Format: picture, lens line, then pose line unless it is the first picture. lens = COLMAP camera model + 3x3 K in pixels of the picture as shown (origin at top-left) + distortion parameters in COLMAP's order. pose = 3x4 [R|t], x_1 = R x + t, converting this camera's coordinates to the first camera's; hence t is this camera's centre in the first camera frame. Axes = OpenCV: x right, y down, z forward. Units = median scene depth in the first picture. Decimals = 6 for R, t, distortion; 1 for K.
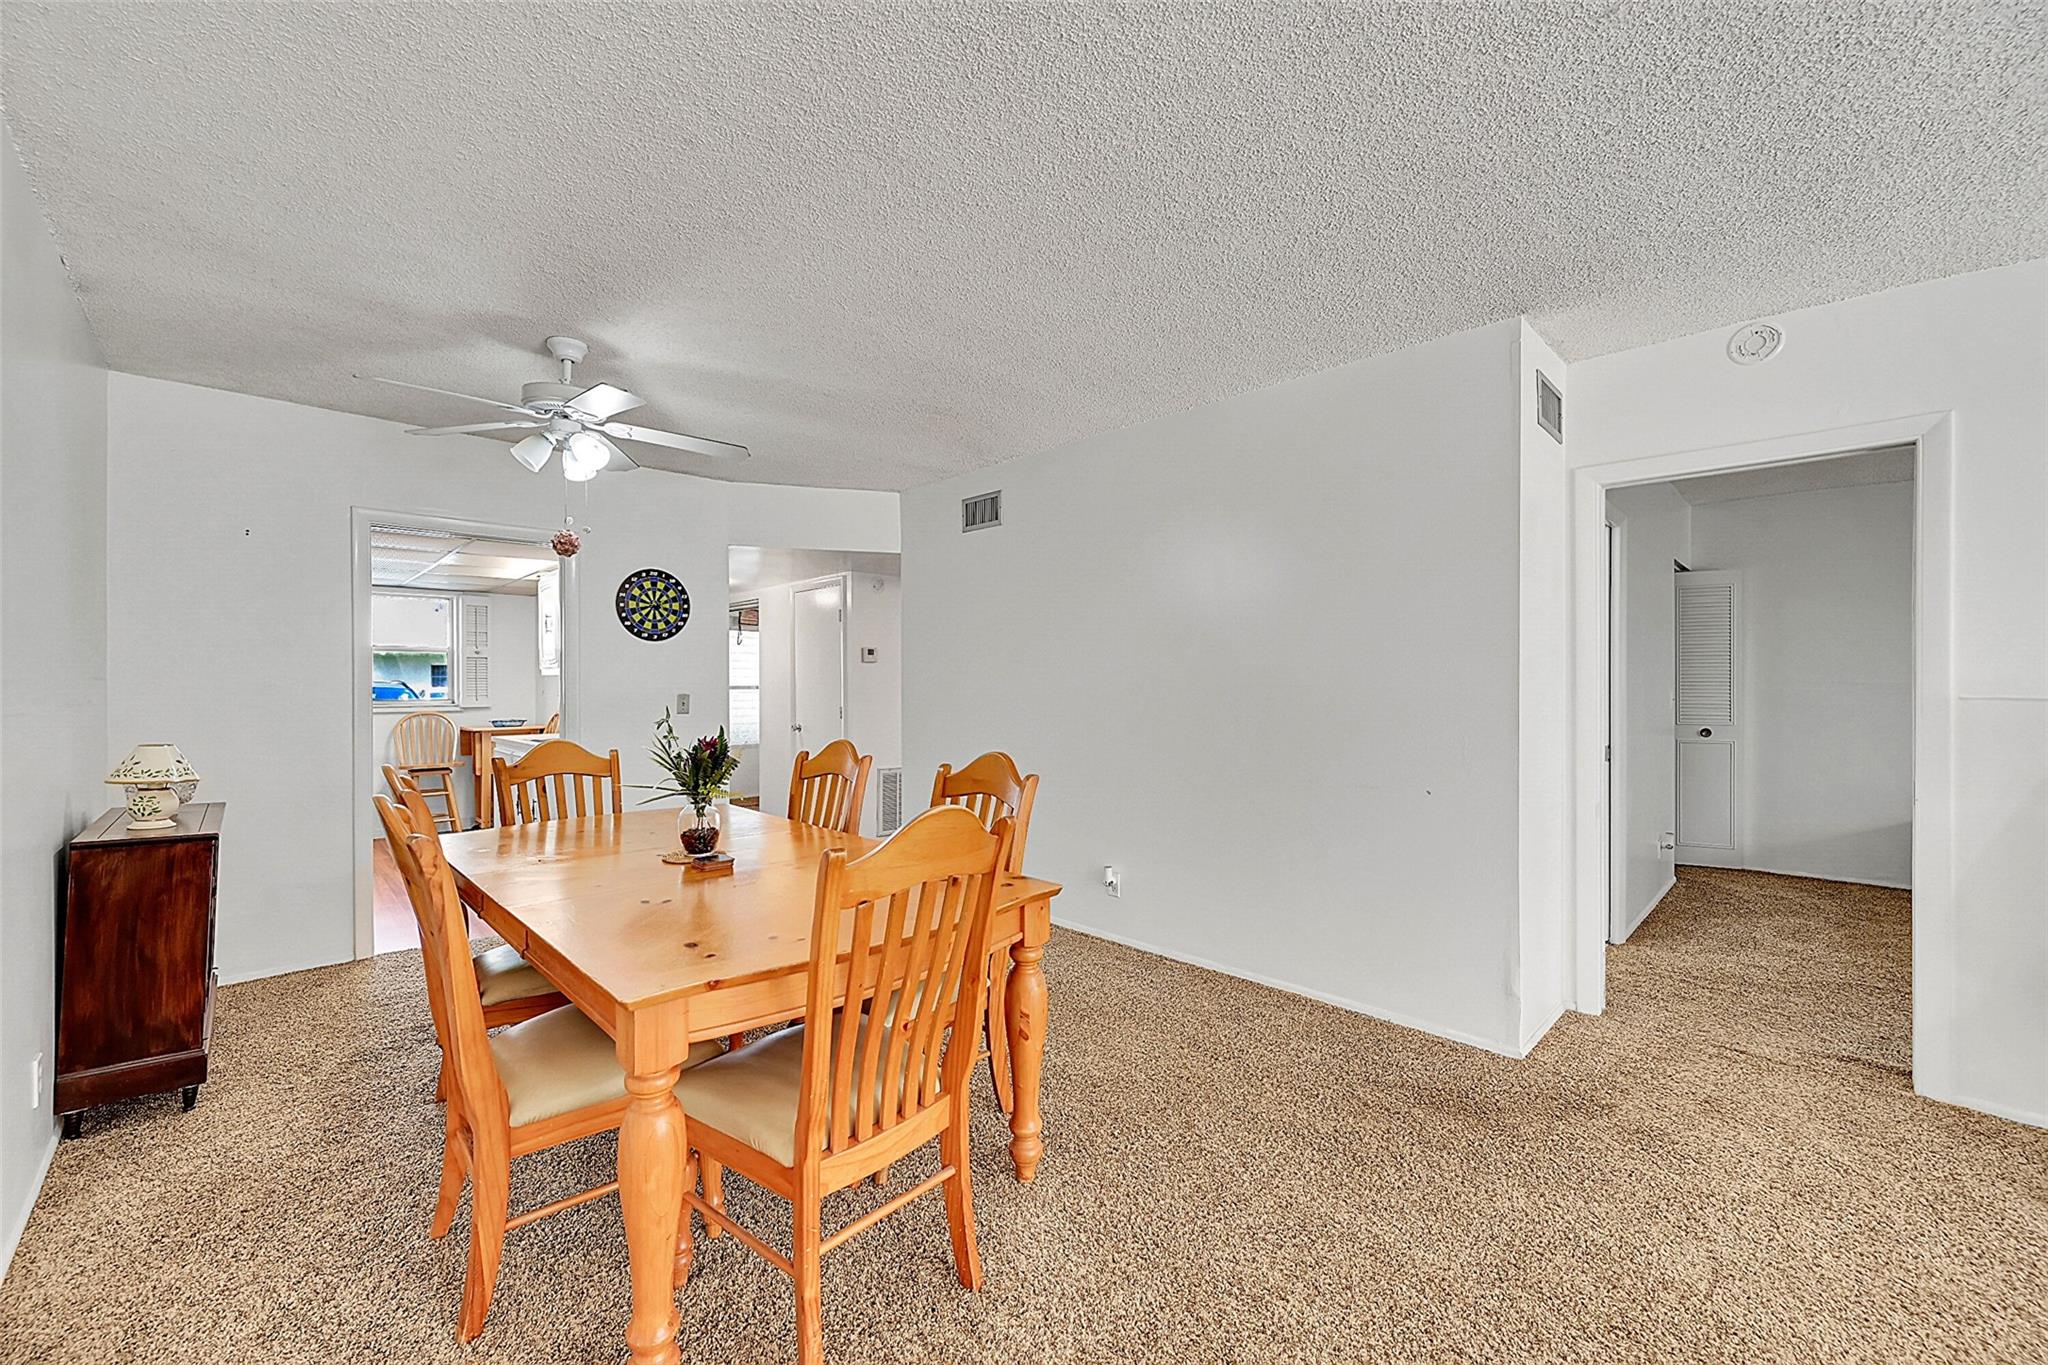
lens RADIAL K [[804.6, 0, 1023.2], [0, 804.6, 687.3], [0, 0, 1]] dist [0.001266, -0.000032]
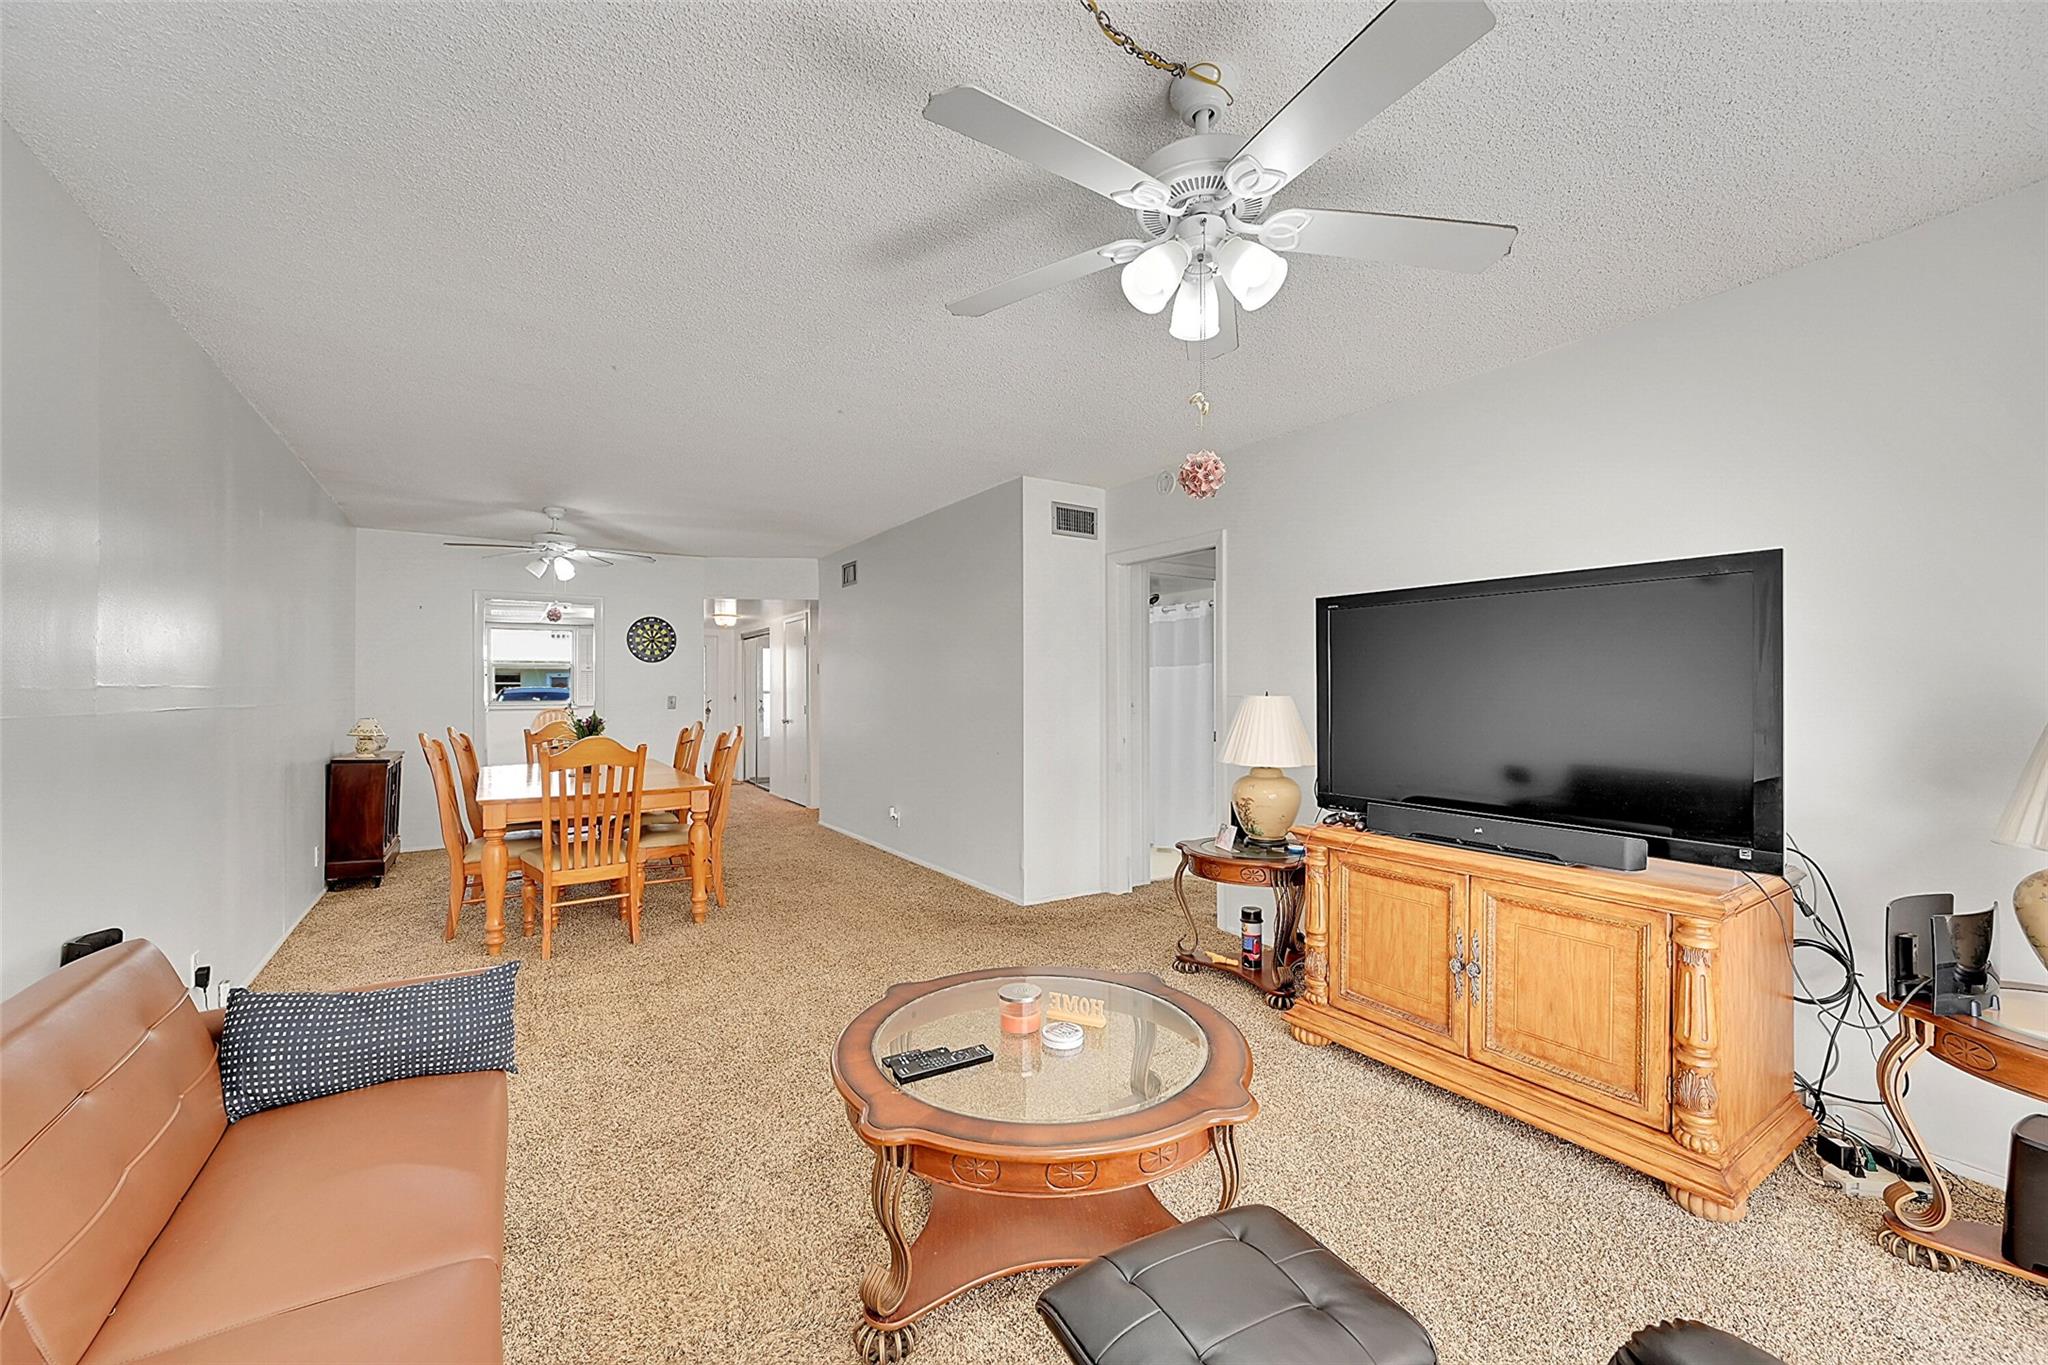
lens RADIAL K [[804.6, 0, 1012.4], [0, 804.6, 682.8], [0, 0, 1]] dist [0.001266, -0.000032]
pose [[0.981507, -0.004234, -0.191378, 0.863219], [0.001349, 0.999884, -0.015203, 0.011007], [0.191420, 0.014664, 0.981399, -0.656780]]
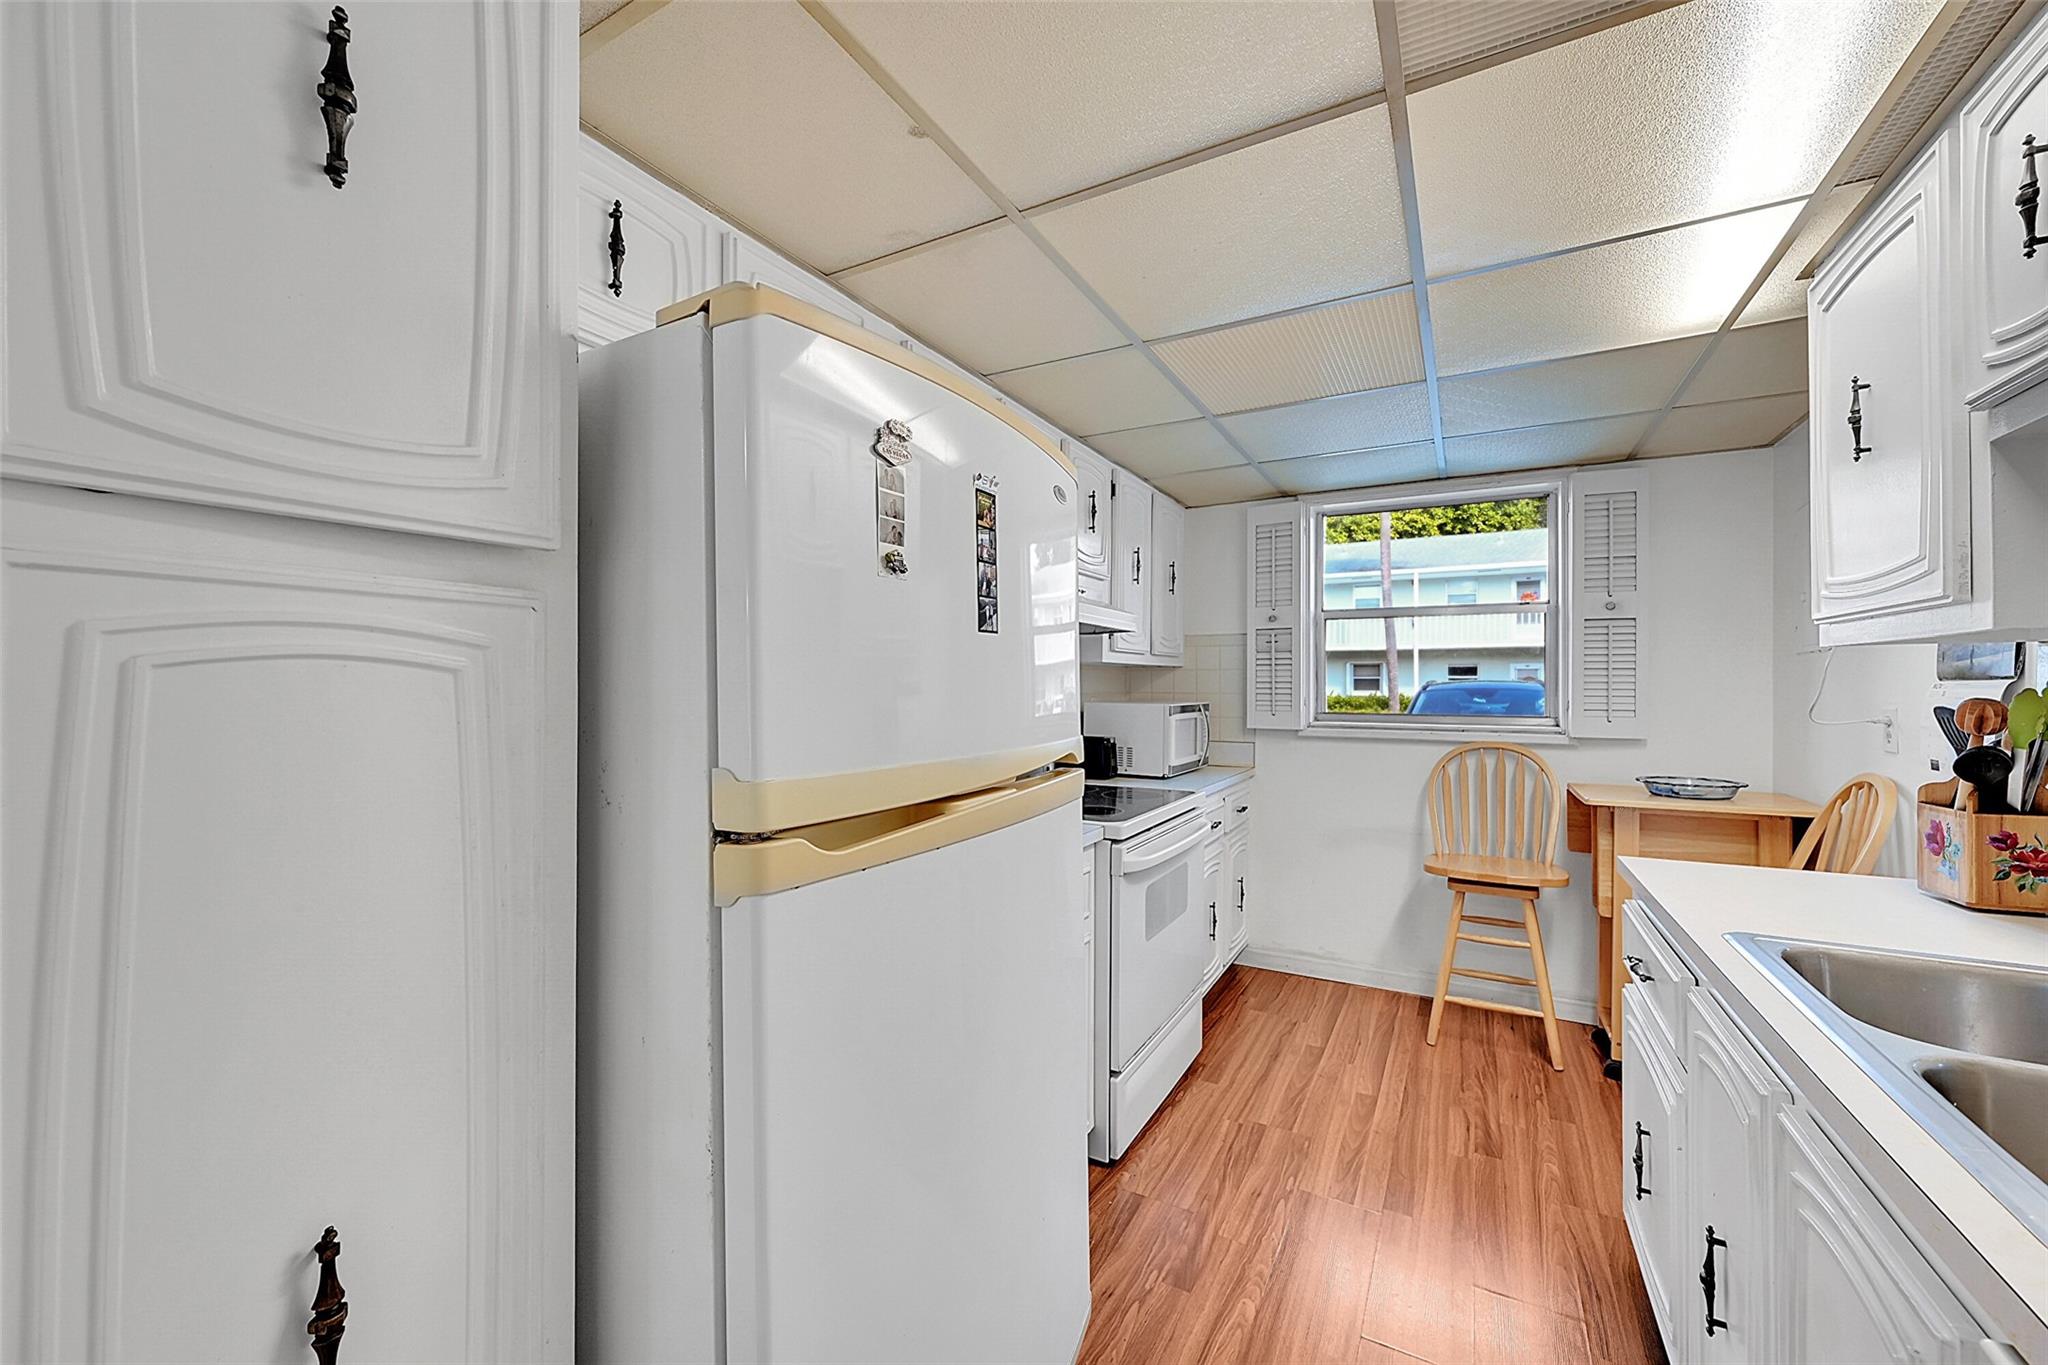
lens RADIAL K [[804.6, 0, 1024.9], [0, 804.6, 681.3], [0, 0, 1]] dist [0.001266, -0.000032]
pose [[0.290699, -0.004486, -0.956804, -0.923524], [-0.006110, 0.999960, -0.006544, -0.001316], [0.956795, 0.007749, 0.290660, 1.479247]]
